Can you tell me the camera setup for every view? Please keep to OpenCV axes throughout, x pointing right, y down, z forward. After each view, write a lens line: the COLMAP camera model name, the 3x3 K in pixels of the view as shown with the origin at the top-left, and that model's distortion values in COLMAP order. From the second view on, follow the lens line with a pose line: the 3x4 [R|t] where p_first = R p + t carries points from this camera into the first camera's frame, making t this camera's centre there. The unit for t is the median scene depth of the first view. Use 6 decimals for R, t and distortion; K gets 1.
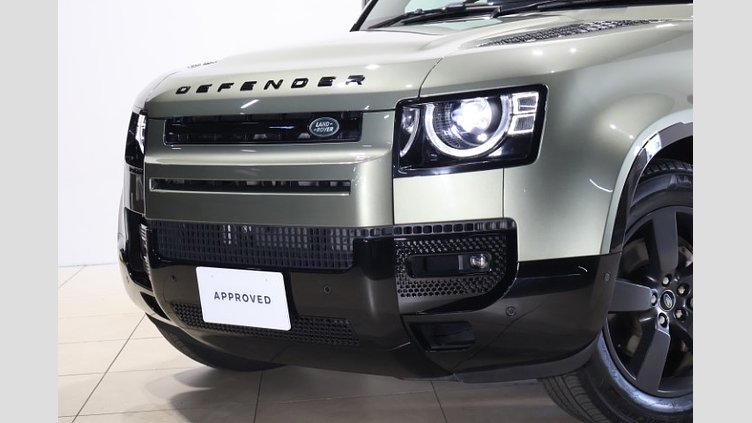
lens RADIAL K [[1341.2, 0, 374.6], [0, 1341.2, 209.5], [0, 0, 1]] dist [0.183256, 0.000000]
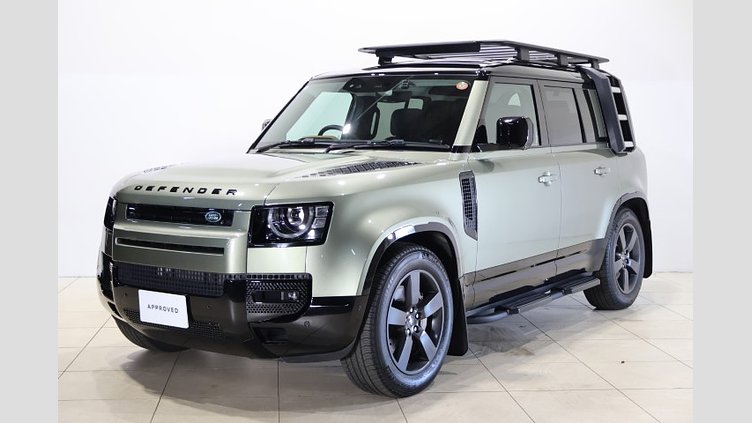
lens RADIAL K [[1103.3, 0, 378.3], [0, 1103.3, 213.8], [0, 0, 1]] dist [0.032527, 0.000000]
pose [[0.997127, 0.057148, 0.049710, 0.107428], [-0.055954, 0.998118, -0.025084, -0.039513], [-0.051050, 0.022231, 0.998449, -0.486068]]
